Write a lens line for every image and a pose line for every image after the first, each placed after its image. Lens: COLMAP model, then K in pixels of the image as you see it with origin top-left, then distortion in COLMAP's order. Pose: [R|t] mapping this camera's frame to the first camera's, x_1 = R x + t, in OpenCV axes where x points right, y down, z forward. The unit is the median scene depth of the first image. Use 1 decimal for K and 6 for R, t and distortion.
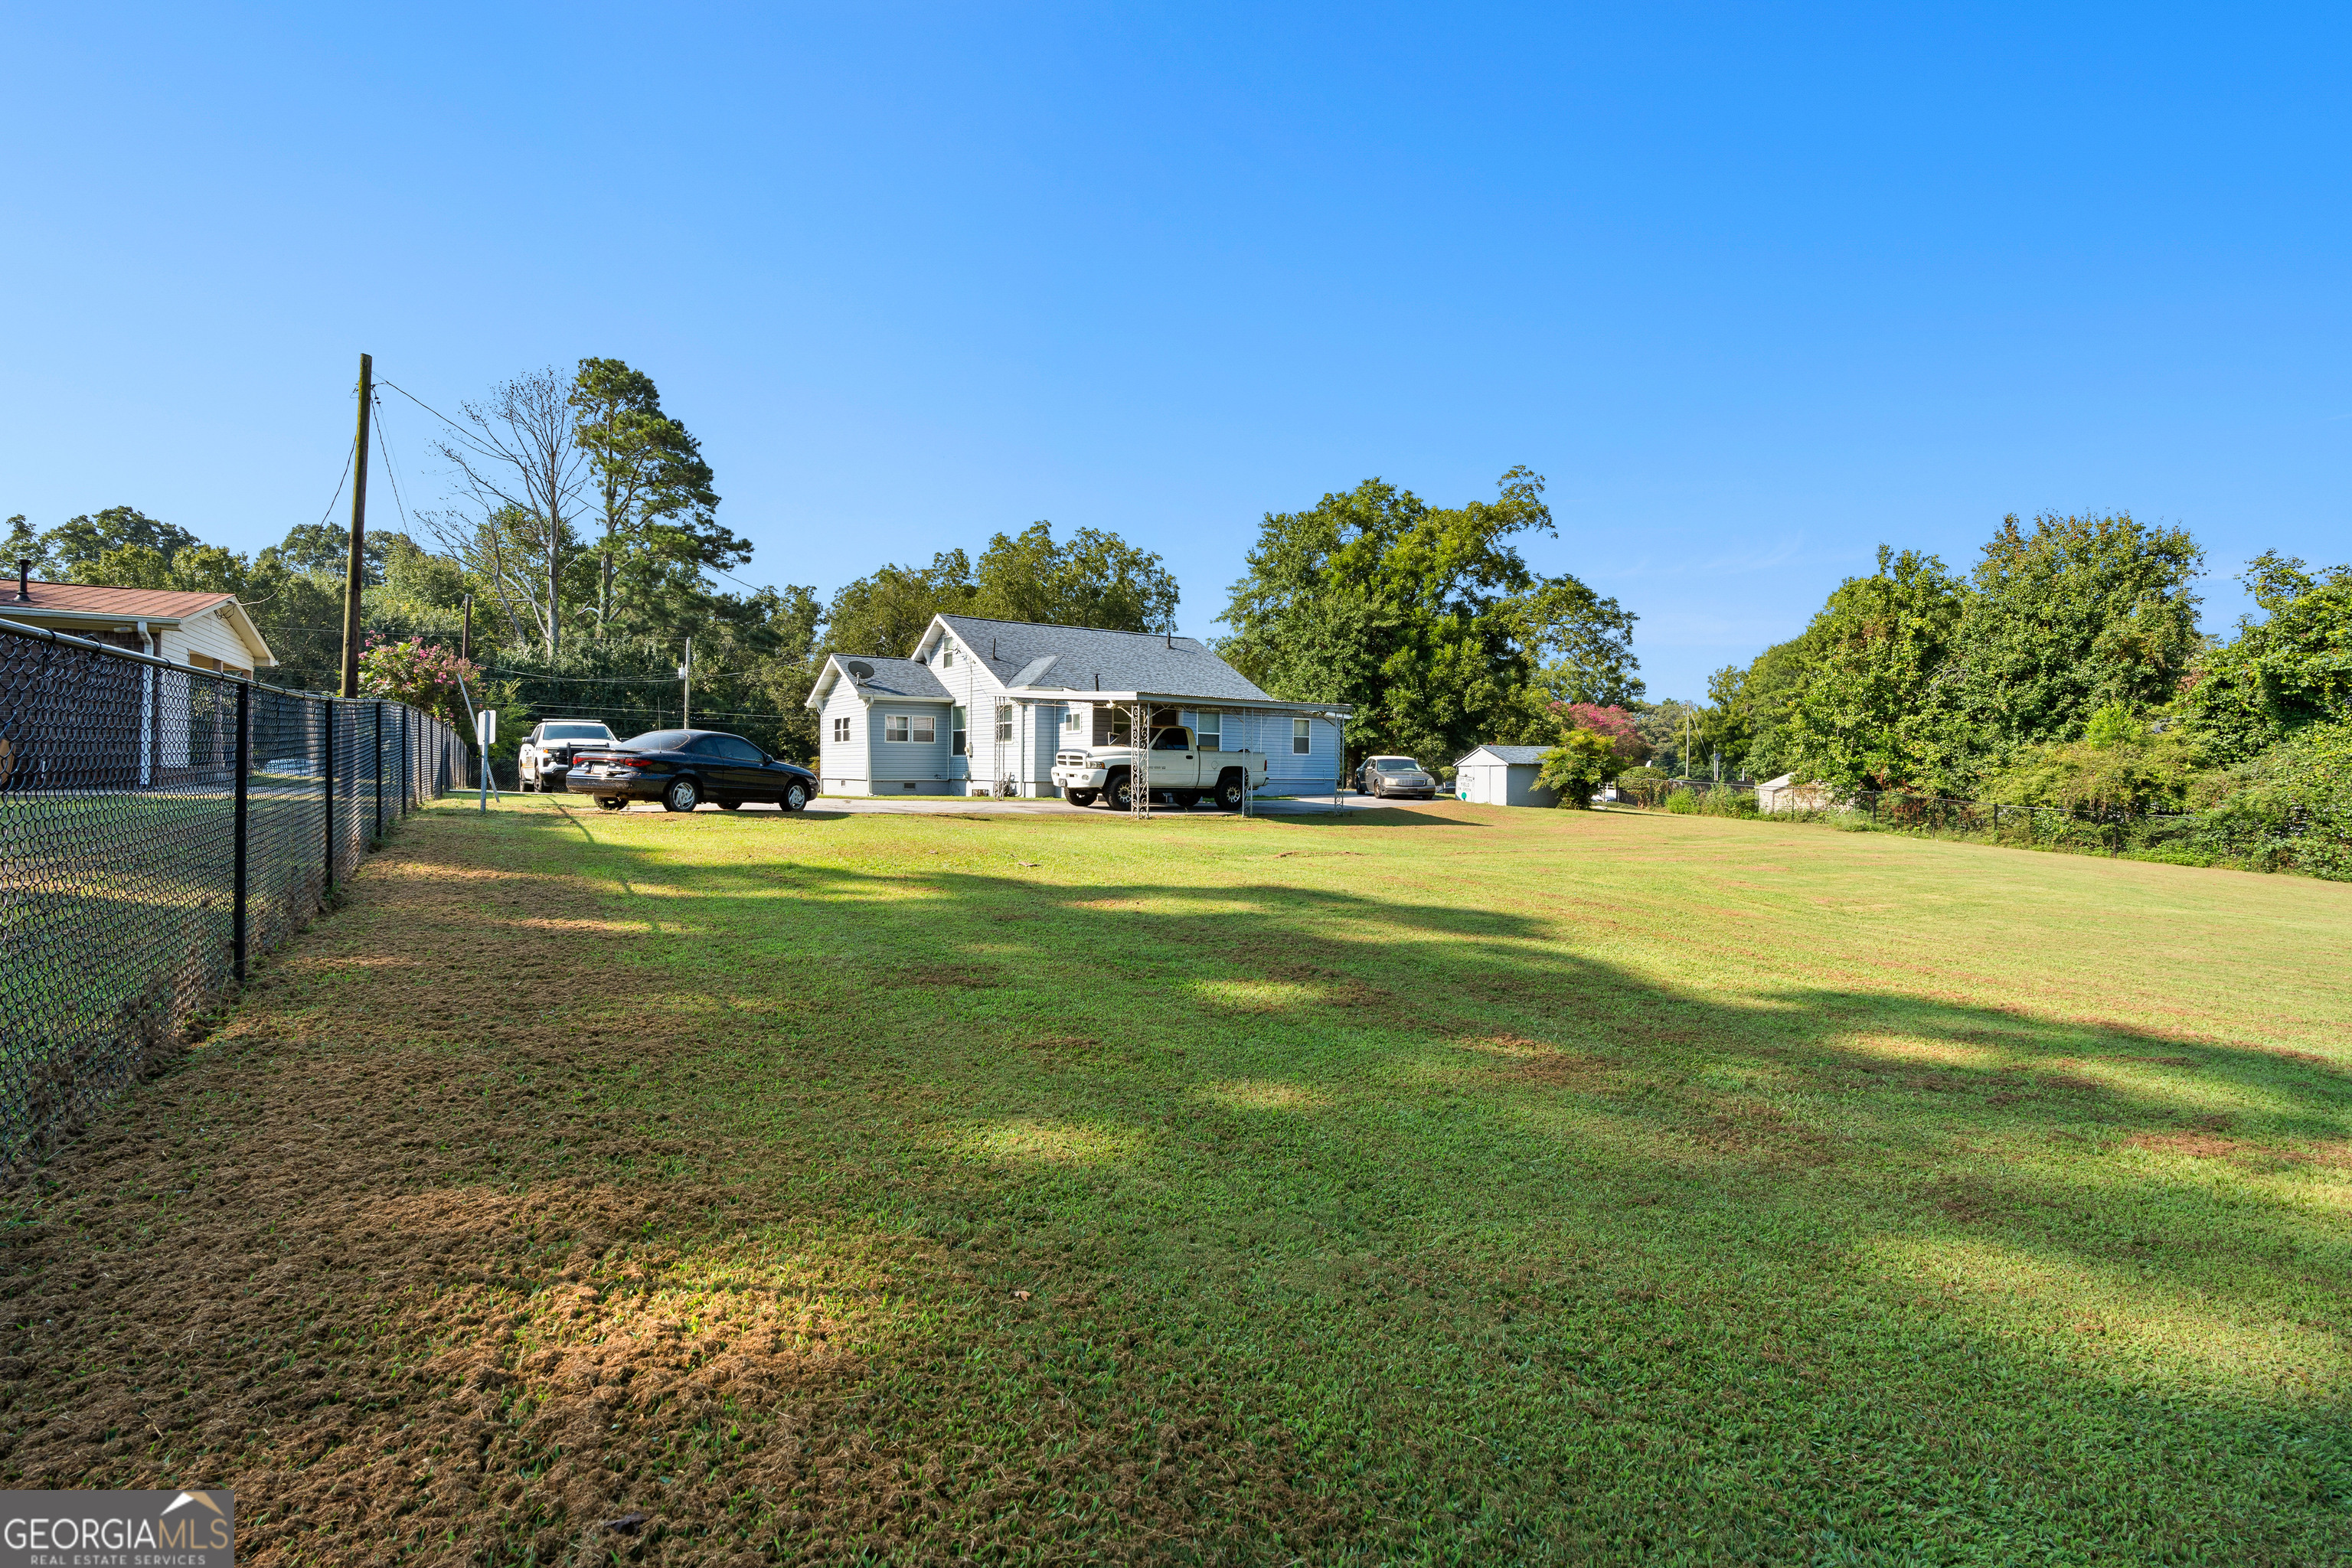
lens RADIAL K [[1056.6, 0, 1176.0], [0, 1056.6, 784.0], [0, 0, 1]] dist [-0.014191, 0.004583]
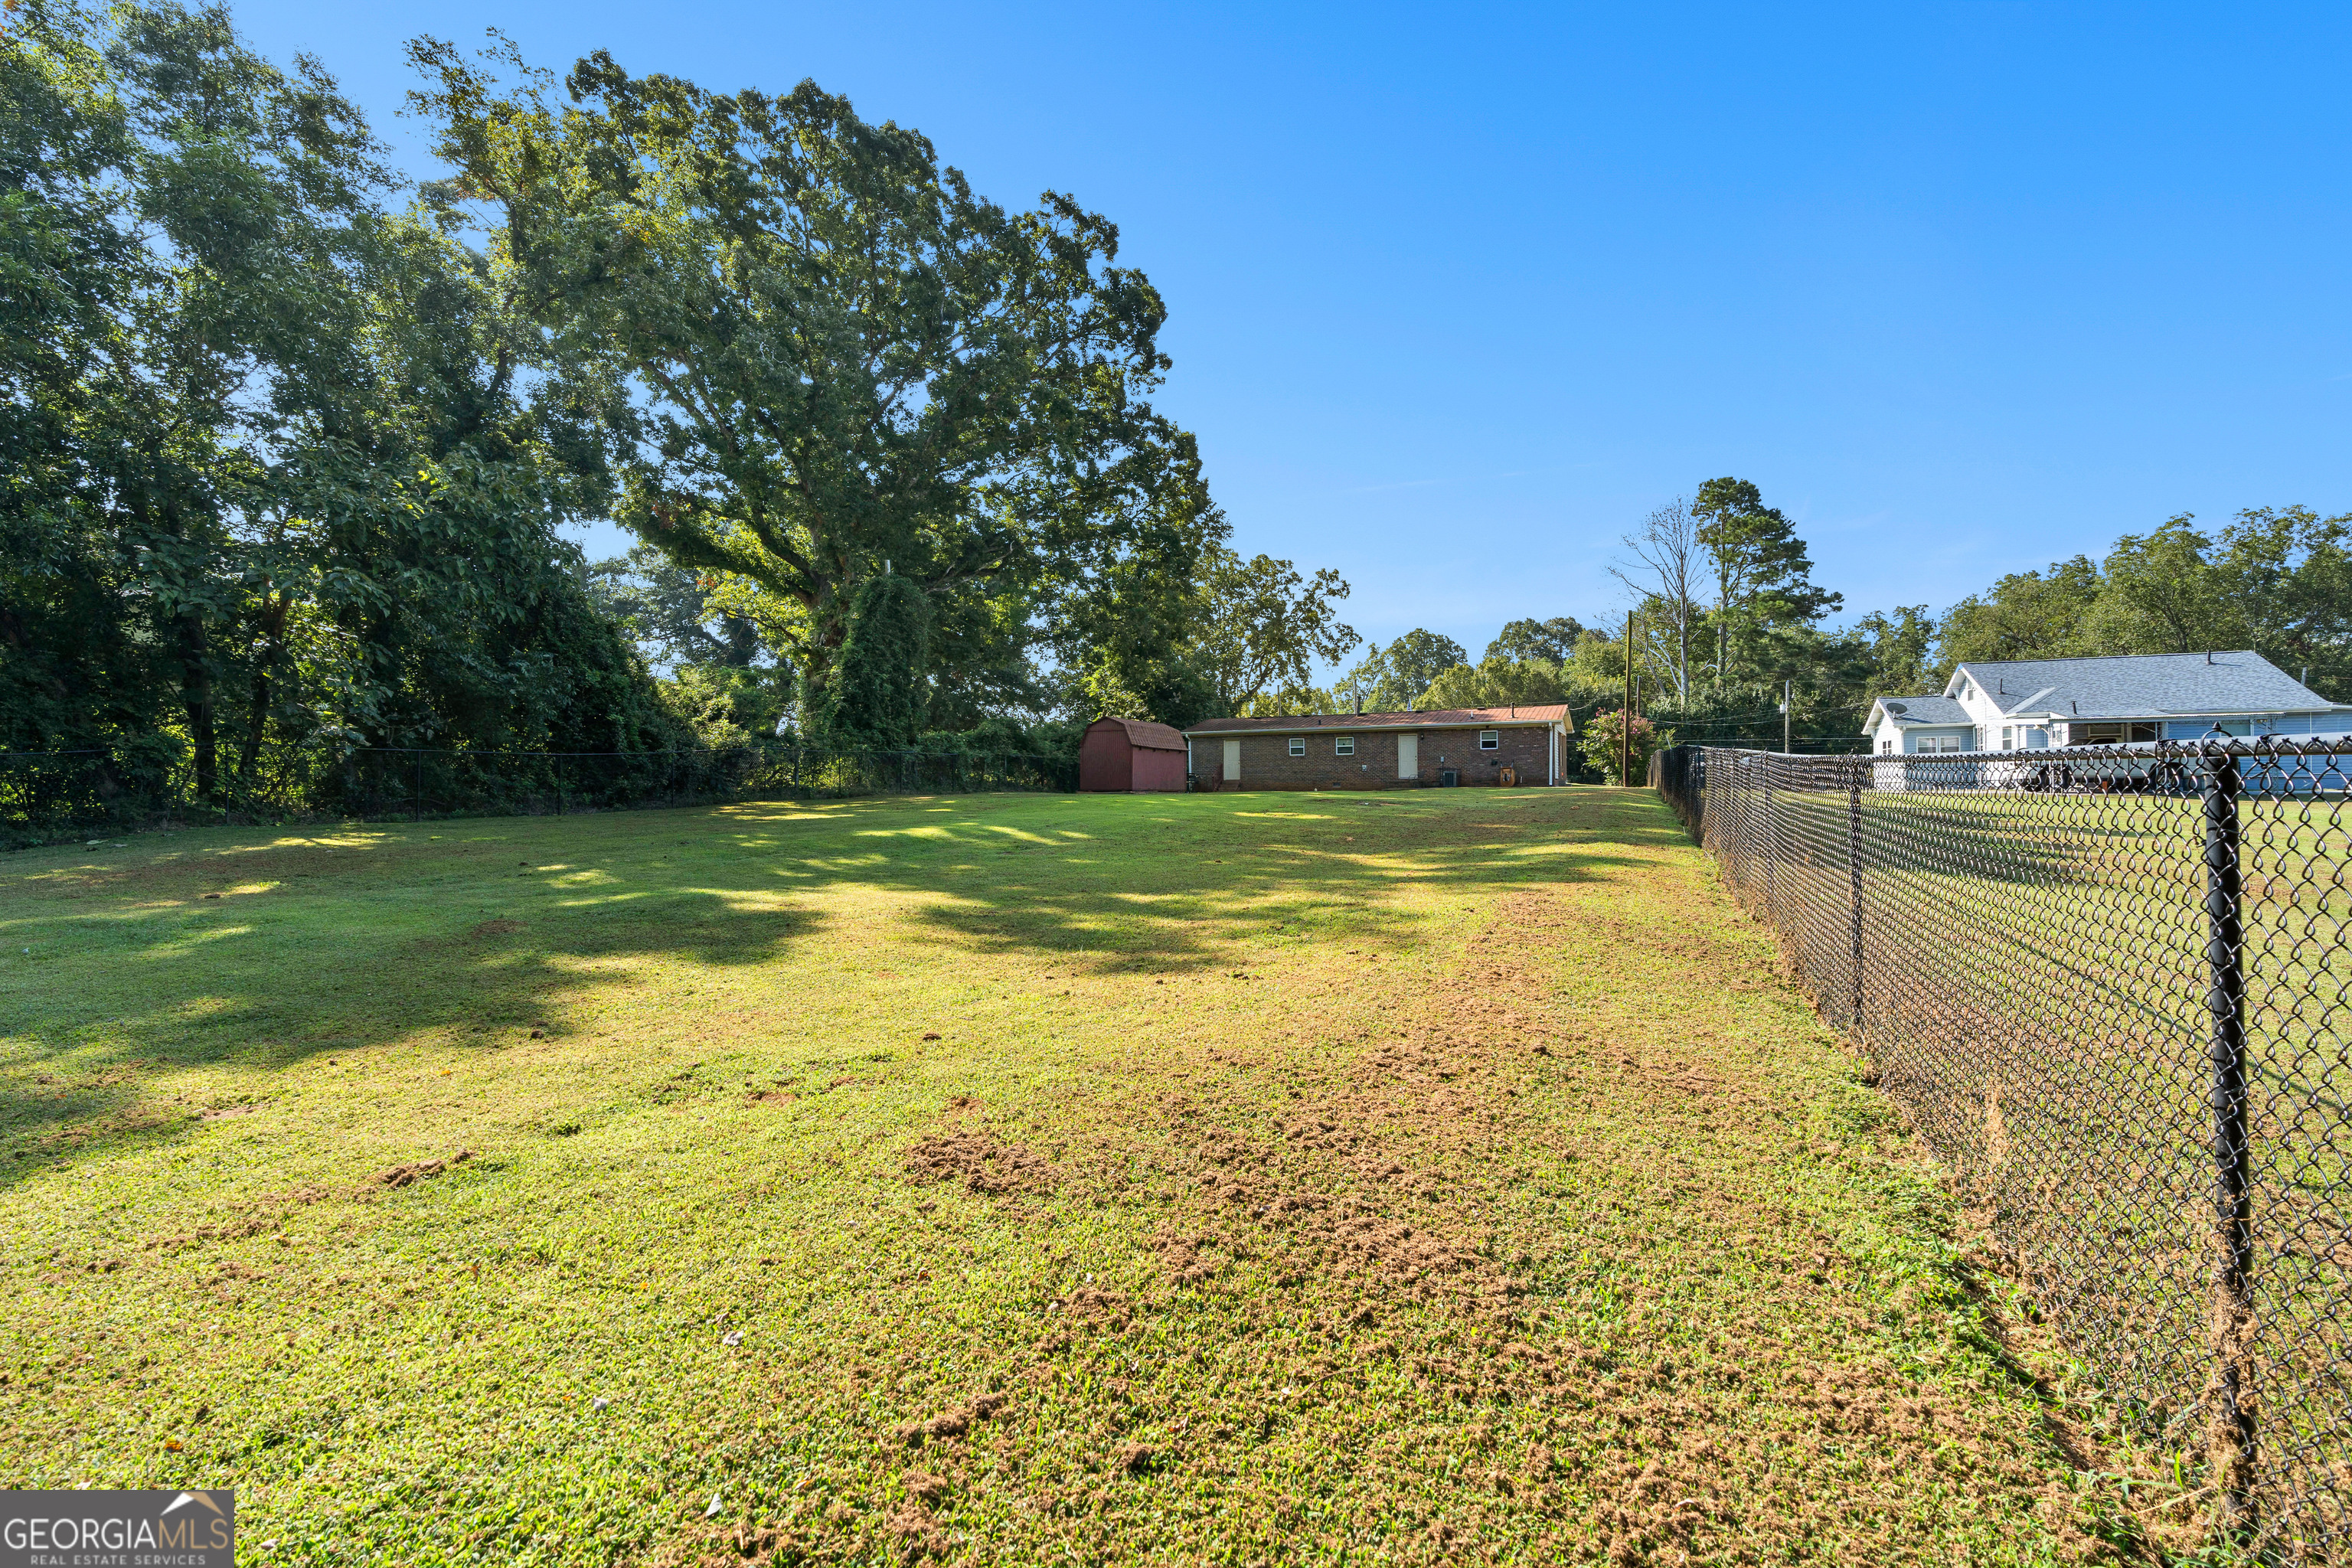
lens RADIAL K [[1049.4, 0, 1174.0], [0, 1049.4, 783.7], [0, 0, 1]] dist [-0.014385, 0.005114]
pose [[0.558331, -0.021988, -0.829327, 0.193557], [0.002092, 0.999683, -0.025097, 0.018203], [0.829616, 0.012278, 0.558200, -0.367924]]
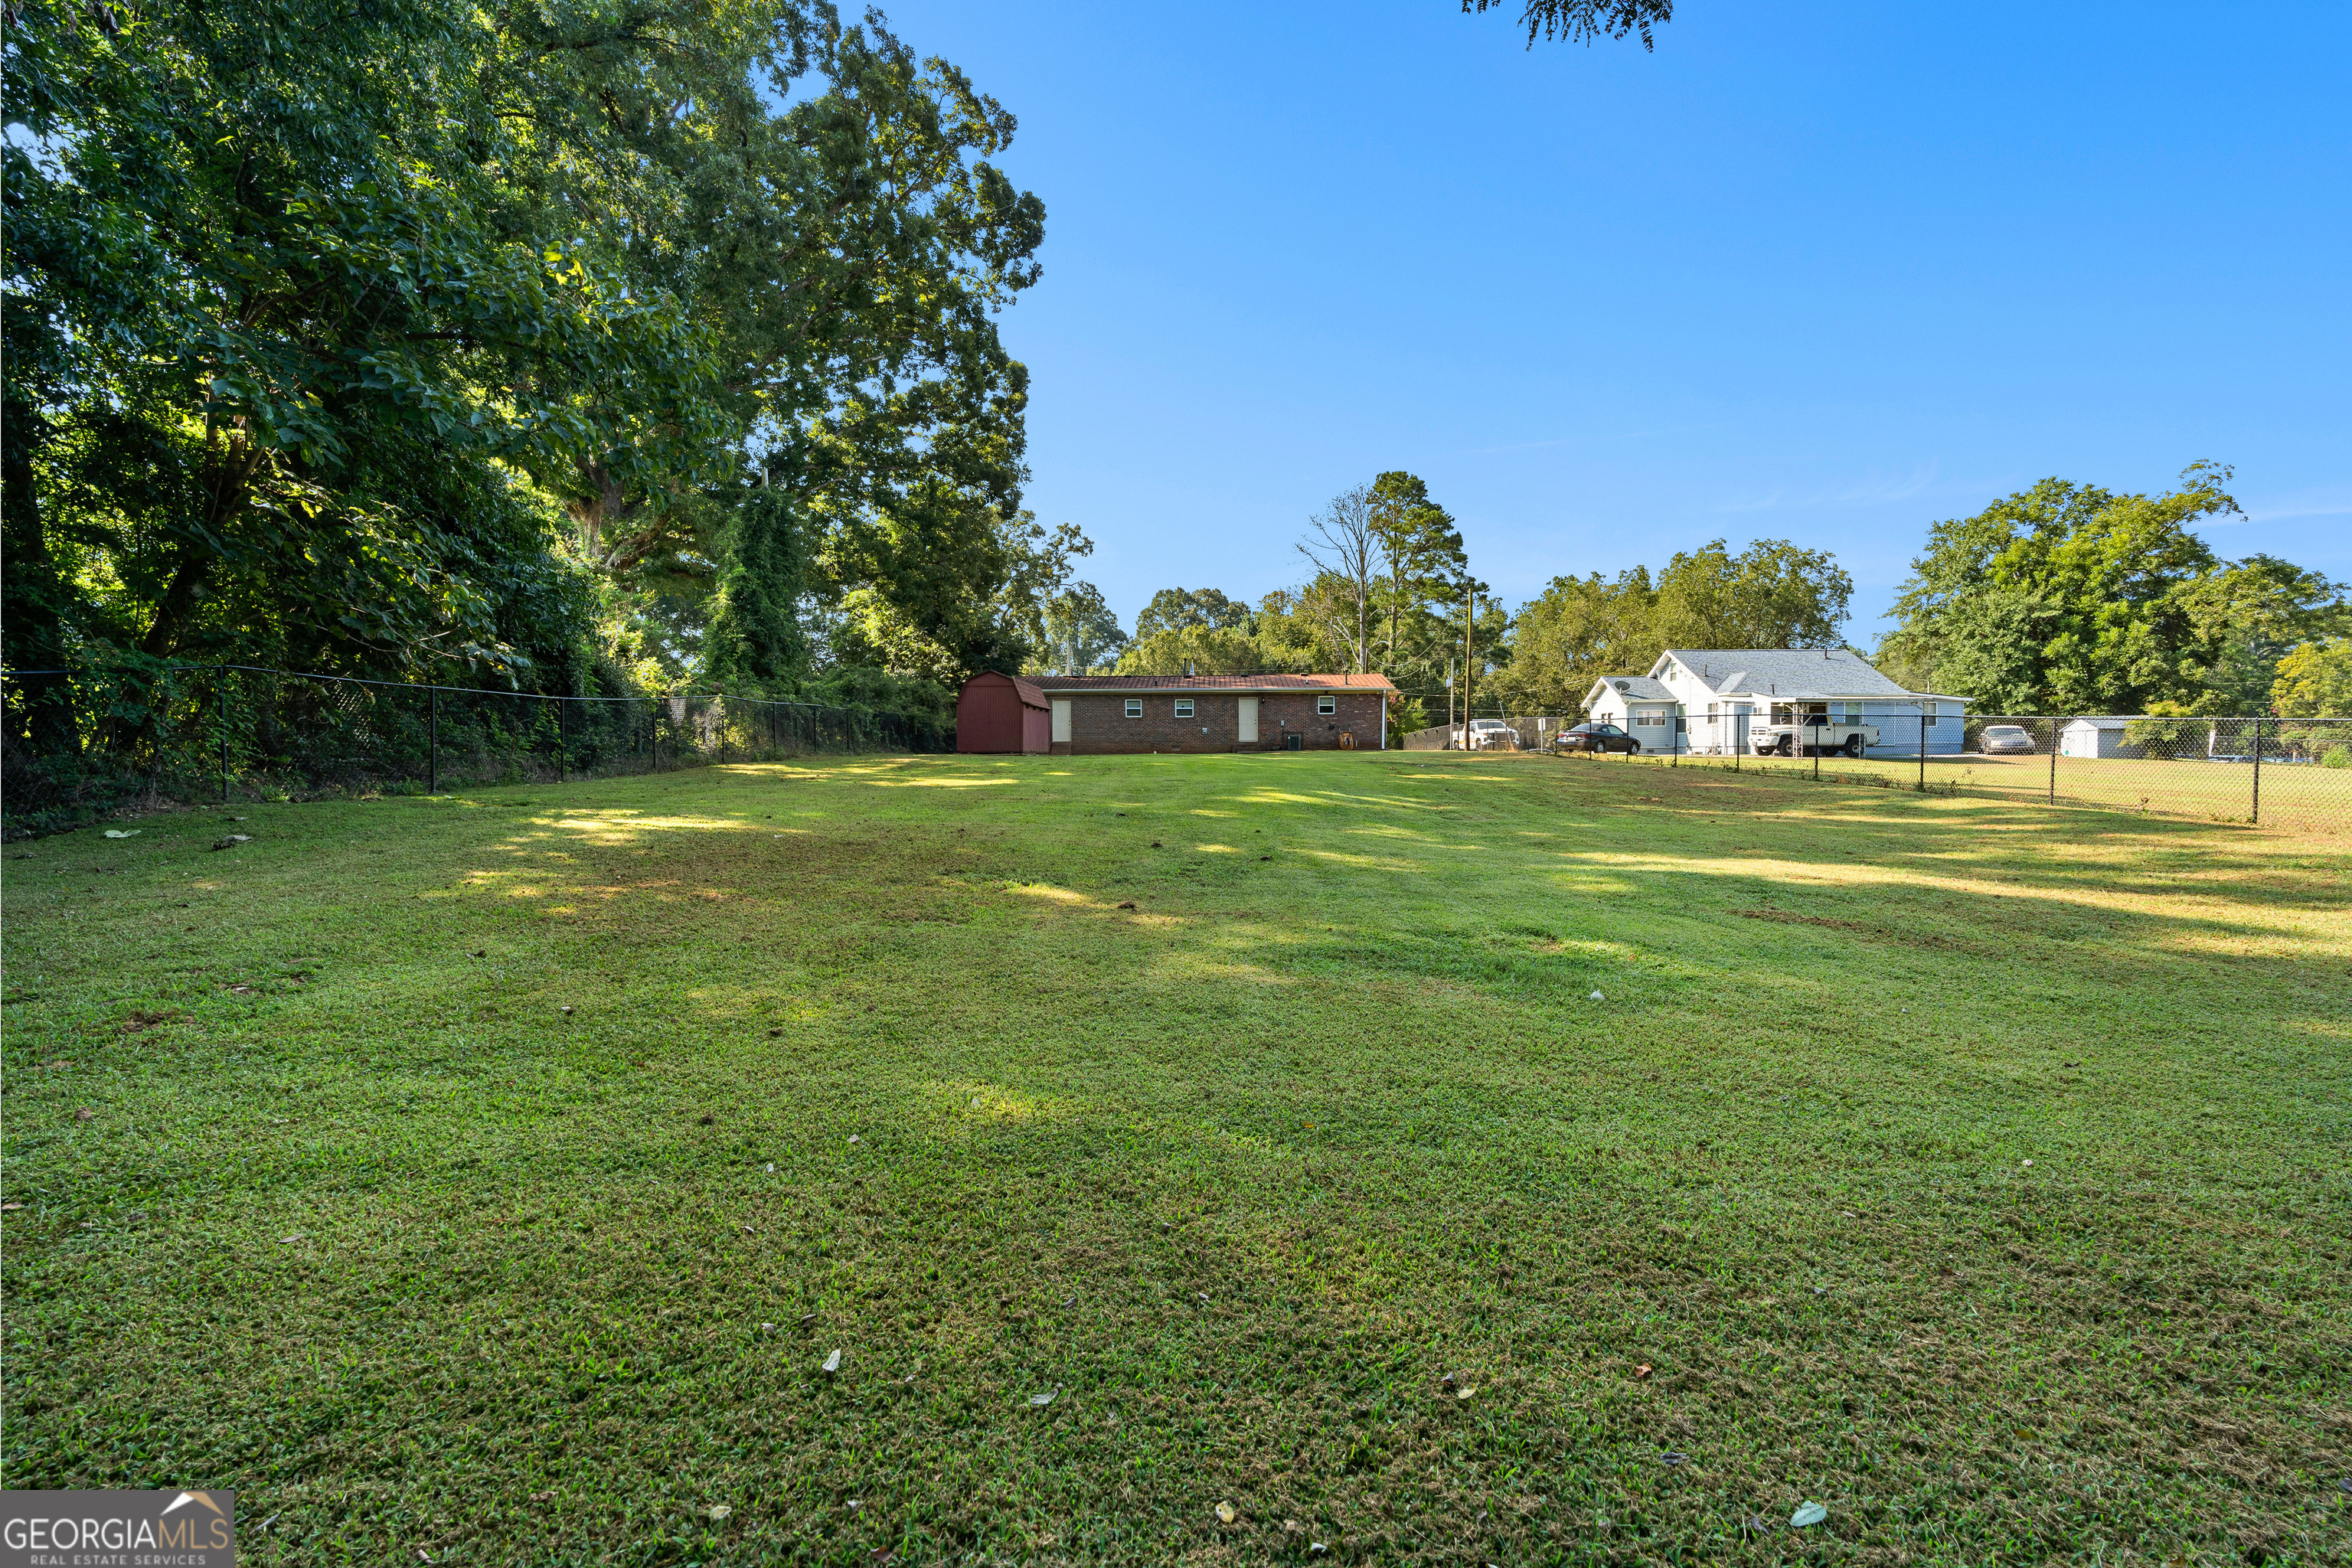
lens RADIAL K [[1066.0, 0, 1195.1], [0, 1066.0, 788.2], [0, 0, 1]] dist [-0.016377, 0.005112]
pose [[0.842844, 0.002369, -0.538153, 0.031916], [0.006766, 0.999865, 0.014999, 0.017771], [0.538116, -0.016283, 0.842713, -0.491882]]
